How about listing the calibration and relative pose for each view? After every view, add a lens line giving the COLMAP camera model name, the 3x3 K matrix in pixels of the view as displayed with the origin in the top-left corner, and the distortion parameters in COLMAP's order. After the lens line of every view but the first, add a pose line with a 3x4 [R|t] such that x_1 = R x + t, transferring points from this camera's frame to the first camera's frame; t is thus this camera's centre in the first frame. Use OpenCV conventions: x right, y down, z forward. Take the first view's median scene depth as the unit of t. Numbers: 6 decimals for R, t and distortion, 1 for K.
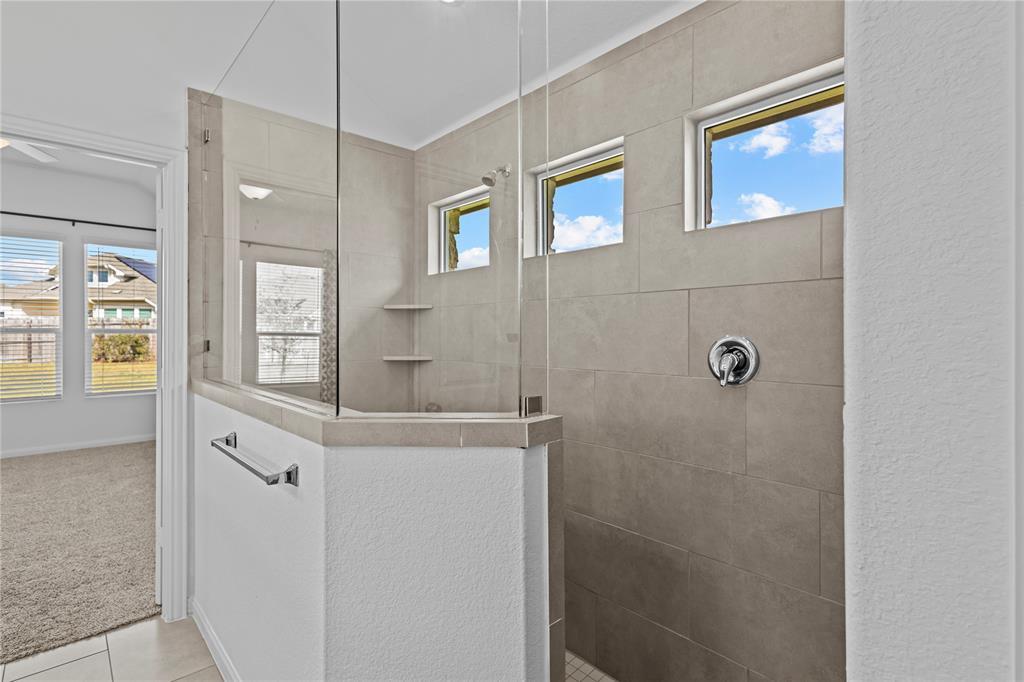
lens RADIAL K [[489.9, 0, 510.5], [0, 489.9, 336.6], [0, 0, 1]] dist [-0.001554, -0.000329]
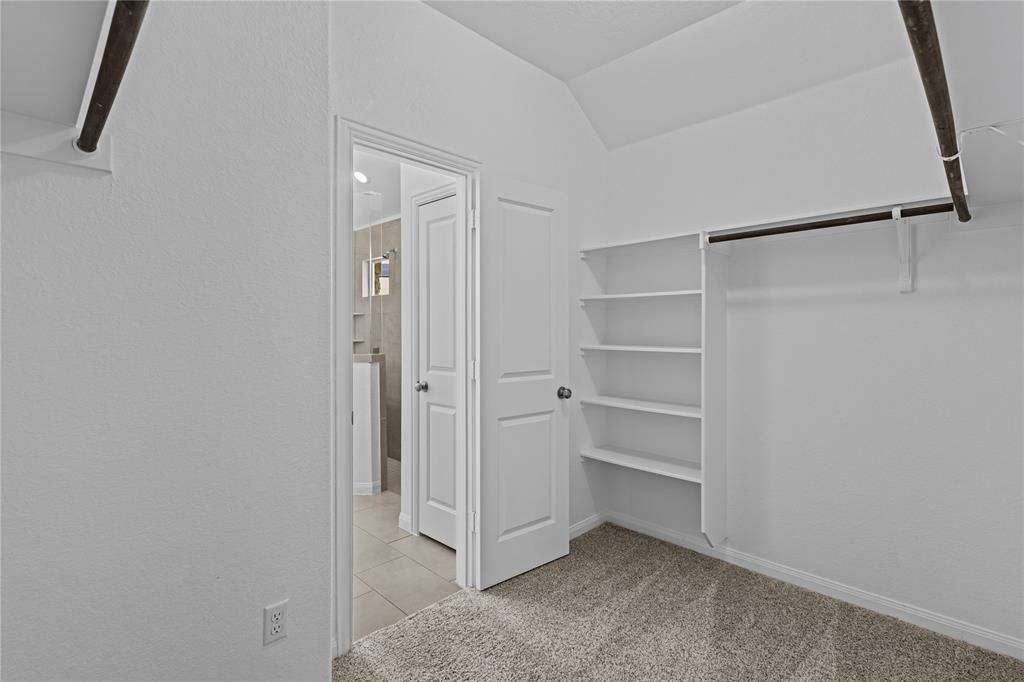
lens RADIAL K [[489.9, 0, 510.9], [0, 489.9, 339.3], [0, 0, 1]] dist [-0.001554, -0.000329]
pose [[0.999821, 0.005953, 0.017980, 0.461744], [-0.006389, 0.999685, 0.024272, -0.007570], [-0.017830, -0.024382, 0.999544, -1.160561]]
